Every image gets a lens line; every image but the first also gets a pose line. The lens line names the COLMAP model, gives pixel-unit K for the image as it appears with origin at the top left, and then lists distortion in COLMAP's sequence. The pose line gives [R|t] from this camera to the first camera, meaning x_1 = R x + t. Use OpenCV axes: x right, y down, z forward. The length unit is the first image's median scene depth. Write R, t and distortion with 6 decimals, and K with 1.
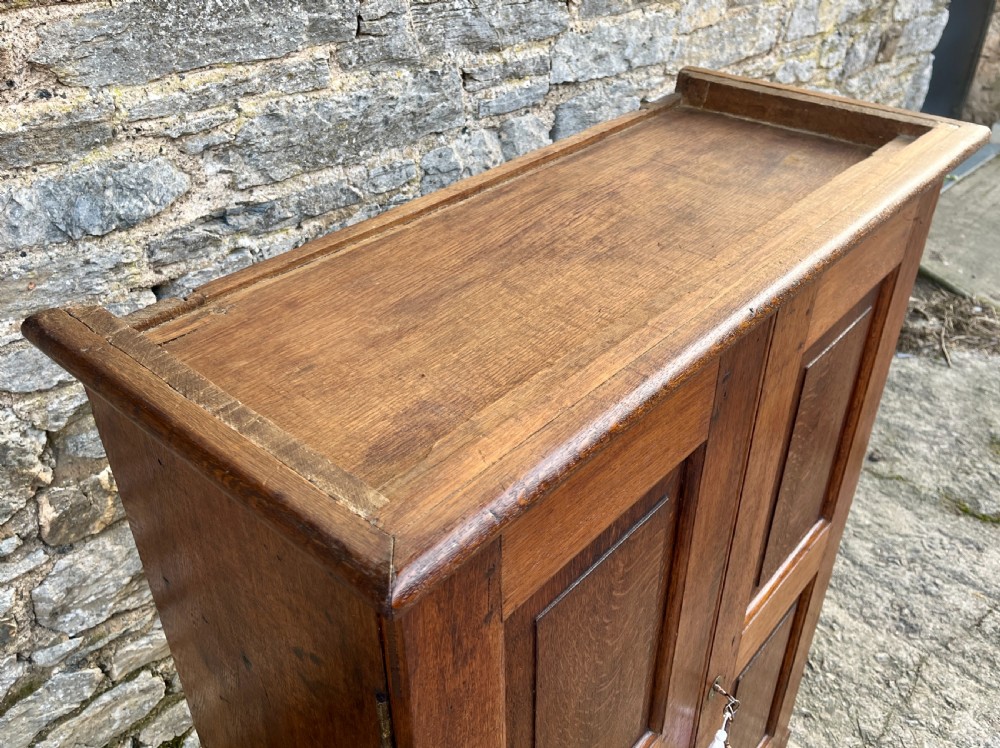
lens RADIAL K [[864.7, 0, 518.0], [0, 864.7, 351.5], [0, 0, 1]] dist [0.068733, -0.105863]
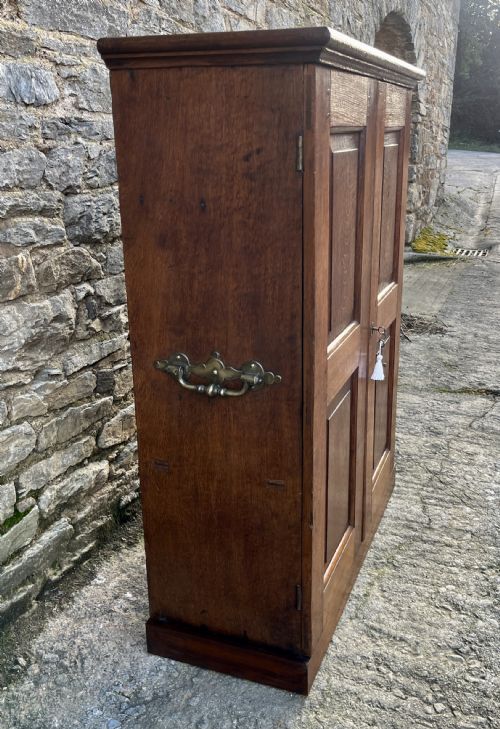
lens RADIAL K [[697.4, 0, 294.5], [0, 697.4, 344.5], [0, 0, 1]] dist [0.043852, -0.020293]
pose [[0.926026, -0.117881, 0.358580, -0.485078], [0.209044, 0.951156, -0.227165, 0.713851], [-0.314287, 0.285319, 0.905437, -0.338133]]
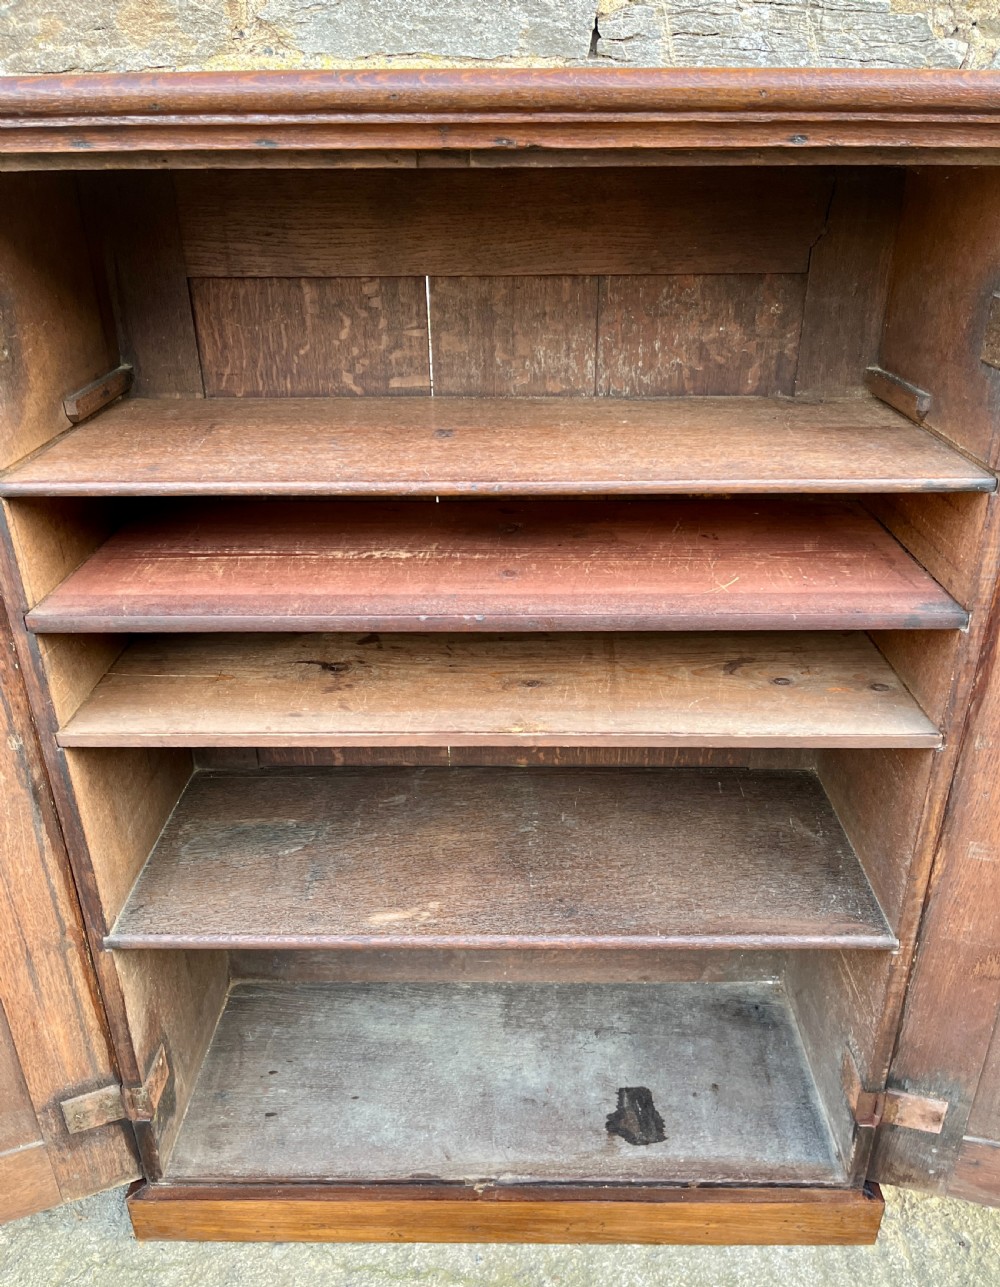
lens RADIAL K [[1019.9, 0, 505.4], [0, 1019.9, 683.6], [0, 0, 1]] dist [0.083465, -0.127577]
pose [[0.648093, 0.341585, -0.680658, 0.766699], [-0.404165, 0.911789, 0.072748, 0.219227], [0.645466, 0.227951, 0.728980, 0.289047]]
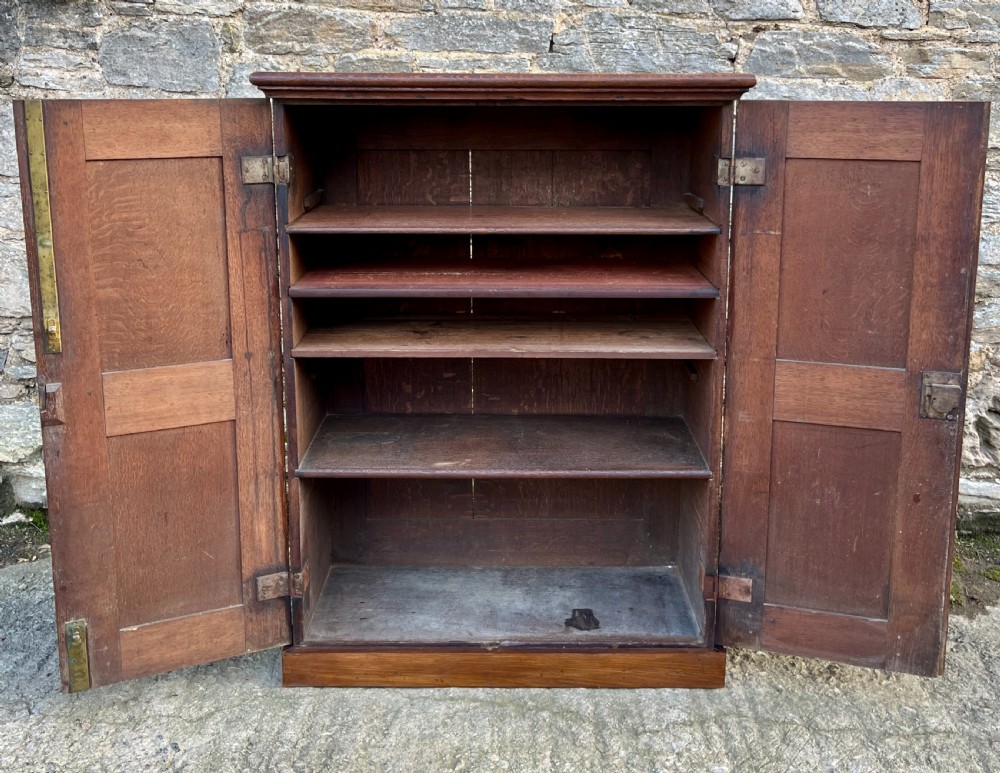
lens RADIAL K [[1006.0, 0, 502.7], [0, 1006.0, 271.3], [0, 0, 1]] dist [0.108701, -0.323460]
pose [[0.652401, 0.140689, -0.744701, 1.493555], [-0.409617, 0.892189, -0.190295, 0.540524], [0.637642, 0.429191, 0.639693, -0.275189]]
